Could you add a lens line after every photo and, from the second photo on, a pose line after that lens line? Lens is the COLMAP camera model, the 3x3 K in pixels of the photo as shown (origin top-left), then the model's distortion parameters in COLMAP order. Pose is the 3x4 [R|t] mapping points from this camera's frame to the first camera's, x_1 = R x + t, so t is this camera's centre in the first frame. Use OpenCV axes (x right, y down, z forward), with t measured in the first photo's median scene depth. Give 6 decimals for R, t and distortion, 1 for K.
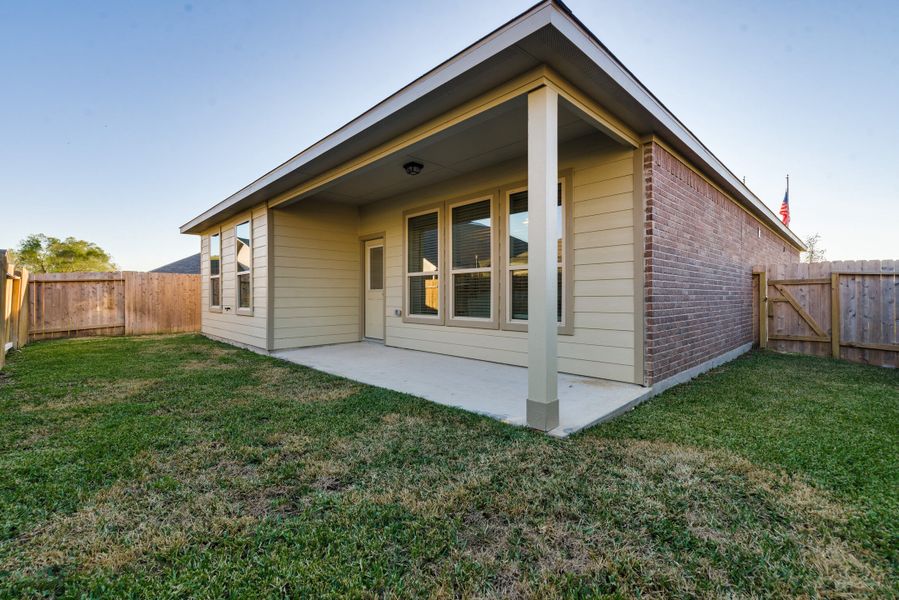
lens RADIAL K [[388.8, 0, 448.2], [0, 388.8, 298.4], [0, 0, 1]] dist [-0.000885, 0.000087]
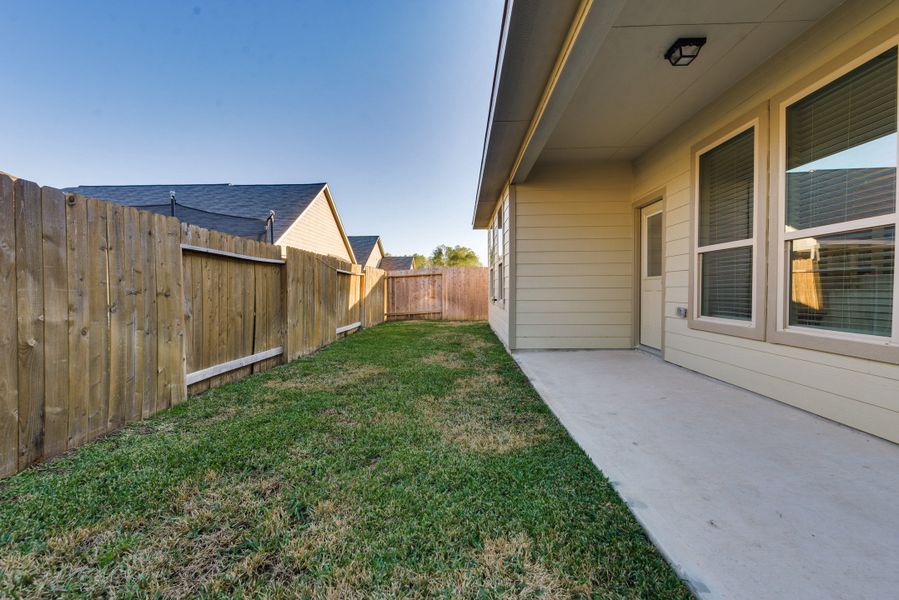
lens RADIAL K [[388.8, 0, 446.2], [0, 388.8, 297.4], [0, 0, 1]] dist [-0.000885, 0.000087]
pose [[0.692108, 0.014888, -0.721640, 0.053362], [-0.000842, 0.999803, 0.019819, 0.000635], [0.721794, -0.013110, 0.691984, 0.254908]]
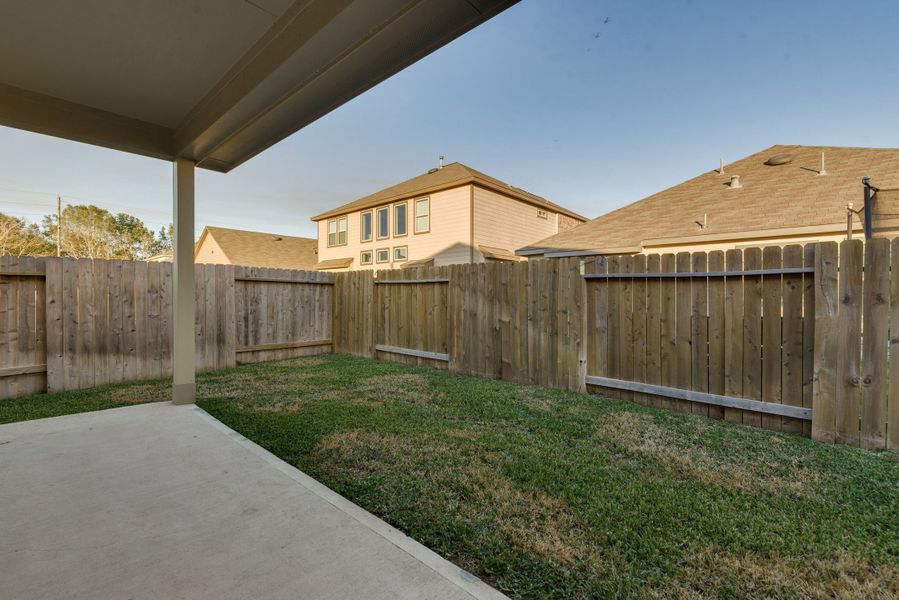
lens RADIAL K [[388.8, 0, 451.5], [0, 388.8, 295.1], [0, 0, 1]] dist [-0.000885, 0.000087]
pose [[-0.998234, -0.001288, -0.059391, -0.231546], [-0.001594, 0.999986, 0.005111, -0.022418], [0.059384, 0.005197, -0.998222, 0.900393]]
